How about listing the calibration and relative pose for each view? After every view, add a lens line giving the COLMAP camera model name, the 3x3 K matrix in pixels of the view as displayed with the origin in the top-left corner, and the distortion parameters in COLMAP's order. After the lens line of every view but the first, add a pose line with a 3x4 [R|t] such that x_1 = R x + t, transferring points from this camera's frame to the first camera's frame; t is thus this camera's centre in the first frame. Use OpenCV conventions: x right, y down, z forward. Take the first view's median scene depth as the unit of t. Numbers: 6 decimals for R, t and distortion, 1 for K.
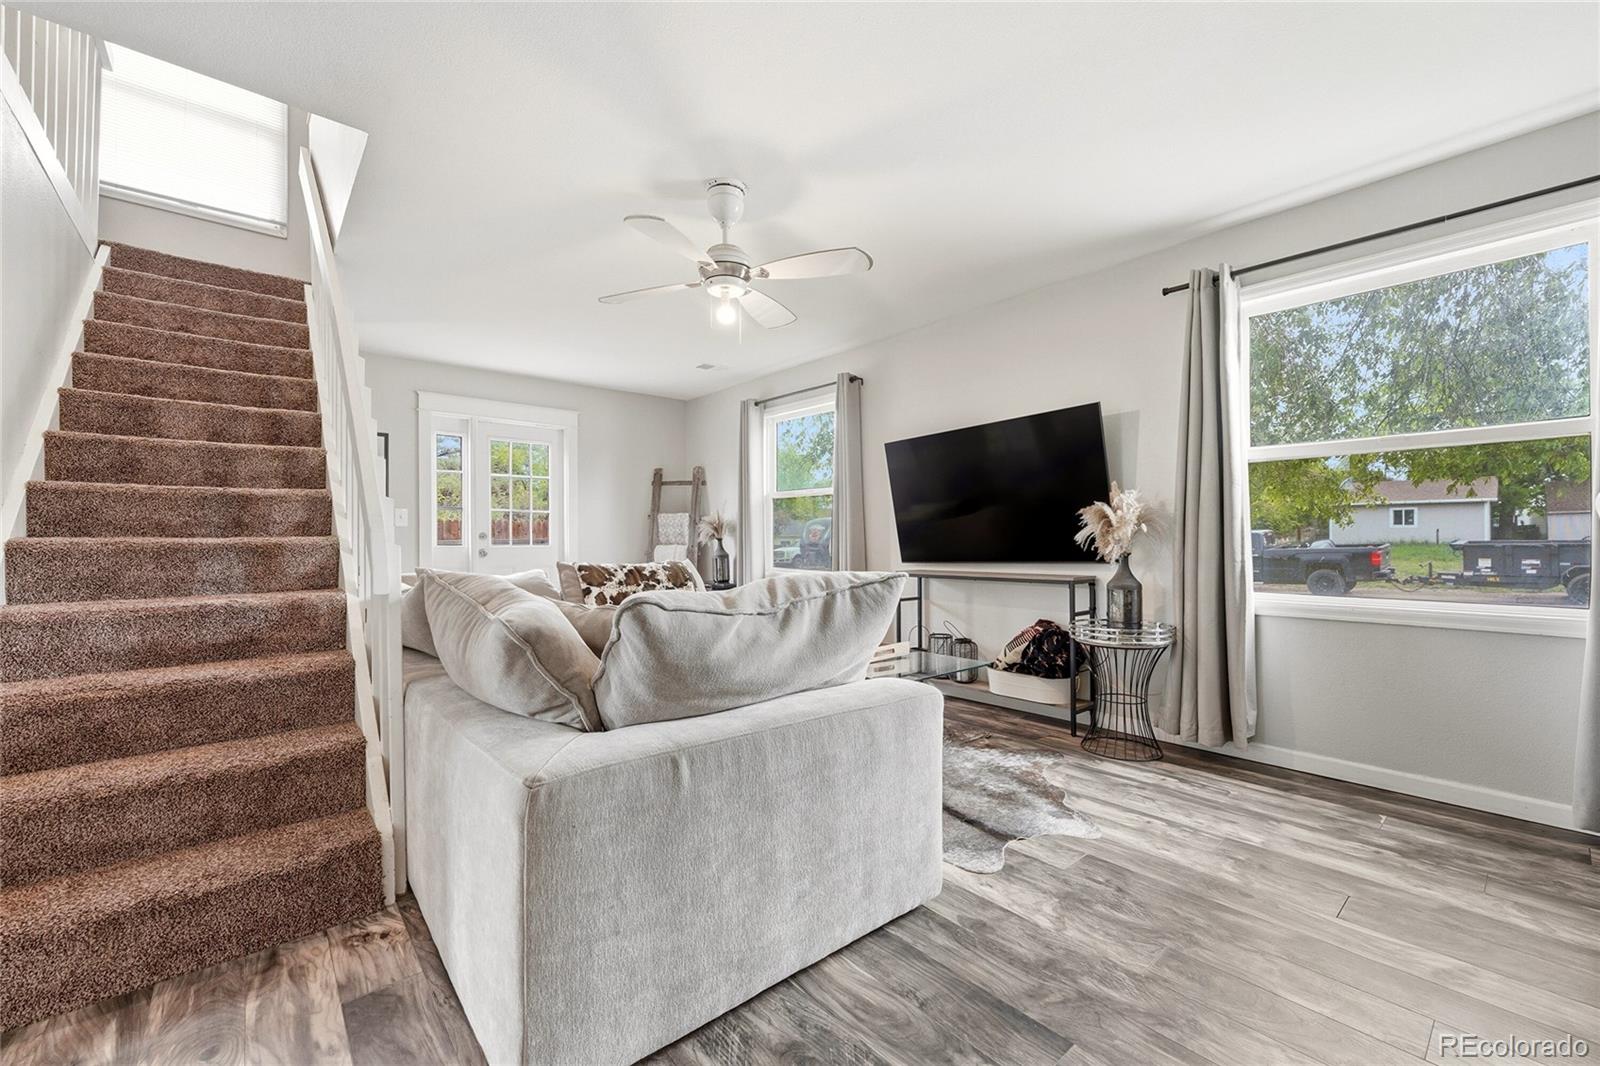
lens RADIAL K [[652.3, 0, 809.3], [0, 652.3, 542.1], [0, 0, 1]] dist [-0.001347, 0.000203]
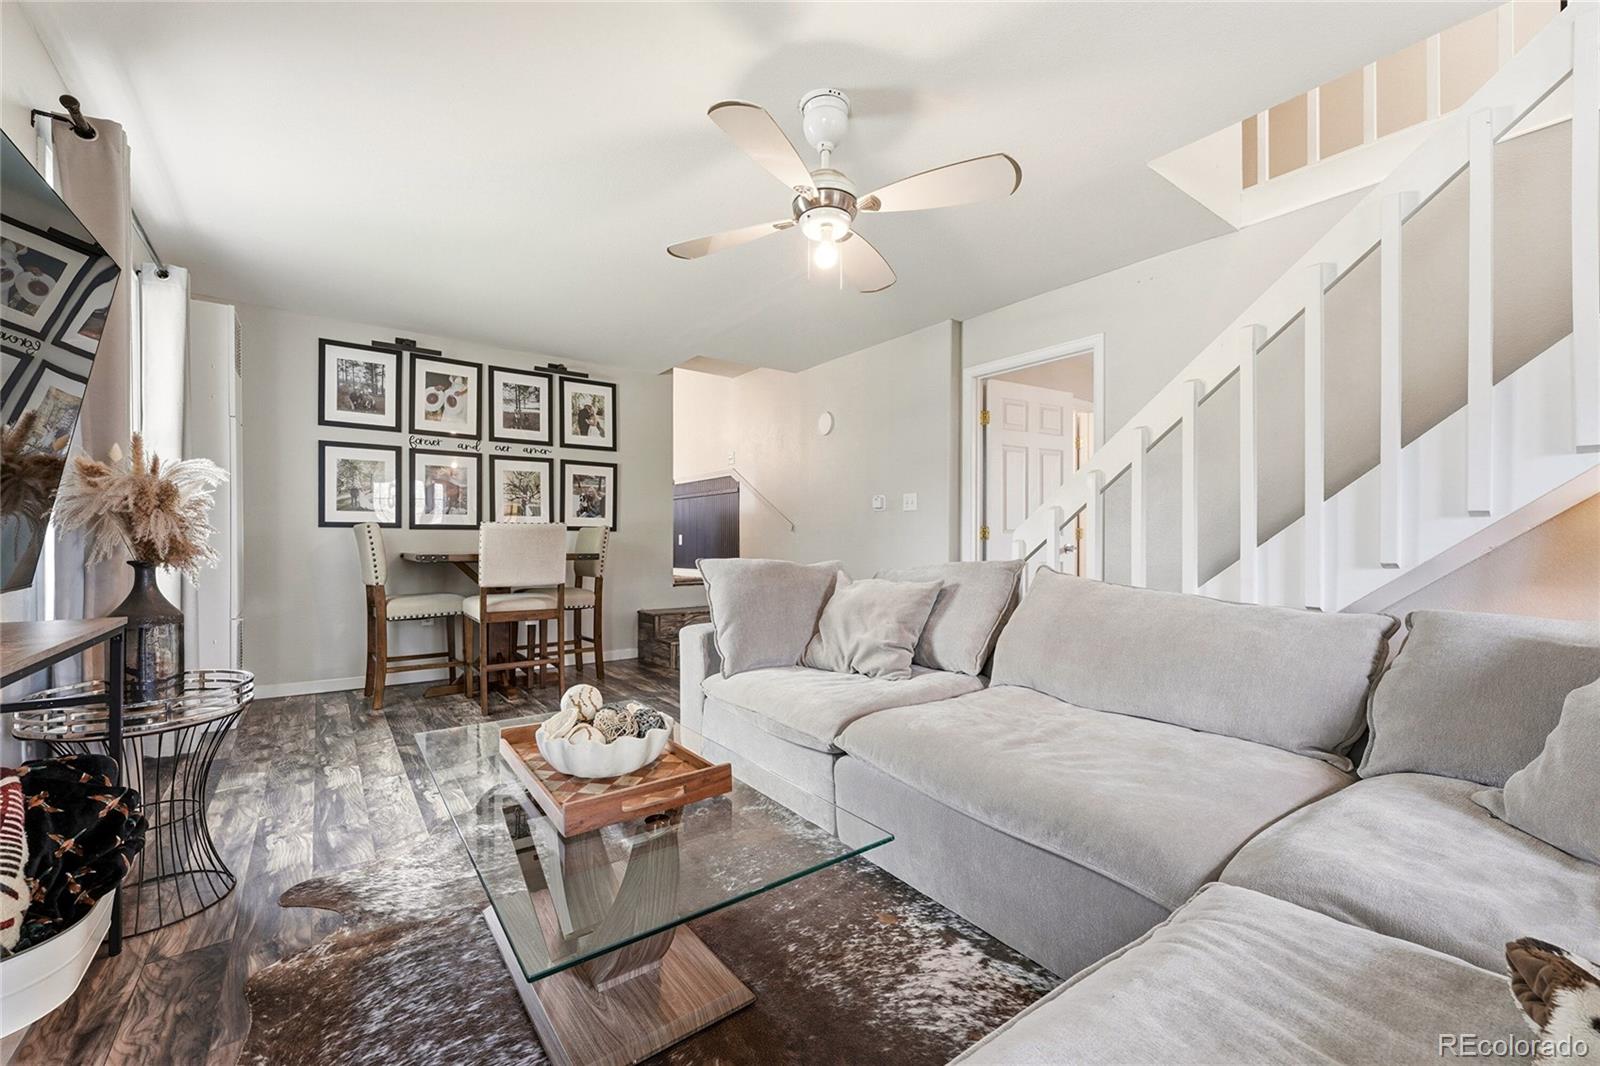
lens RADIAL K [[652.3, 0, 804.7], [0, 652.3, 534.4], [0, 0, 1]] dist [-0.001347, 0.000203]
pose [[-0.997076, 0.004758, 0.076271, -0.162837], [0.004904, 0.999986, 0.001727, -0.004576], [-0.076262, 0.002096, -0.997086, 1.811234]]
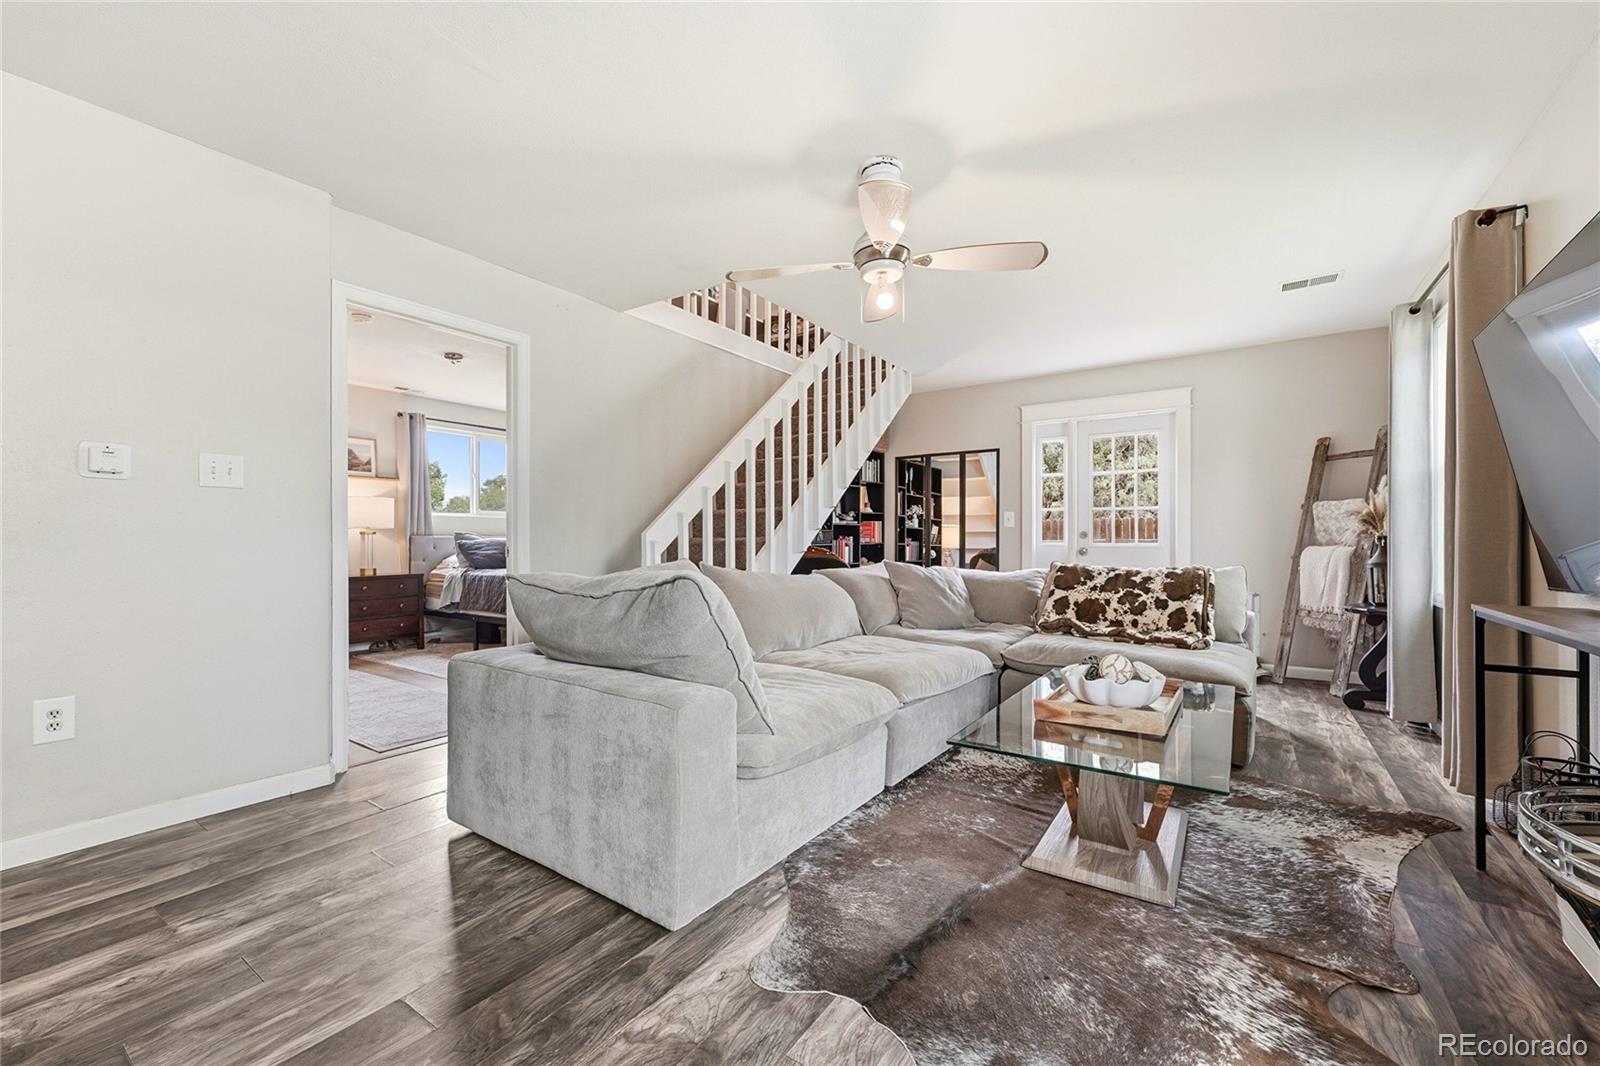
lens RADIAL K [[652.3, 0, 780.9], [0, 652.3, 538.5], [0, 0, 1]] dist [-0.001347, 0.000203]
pose [[0.237961, 0.000223, -0.971275, 0.763479], [-0.002185, 0.999998, -0.000306, -0.004251], [0.971272, 0.002195, 0.237961, 0.634901]]
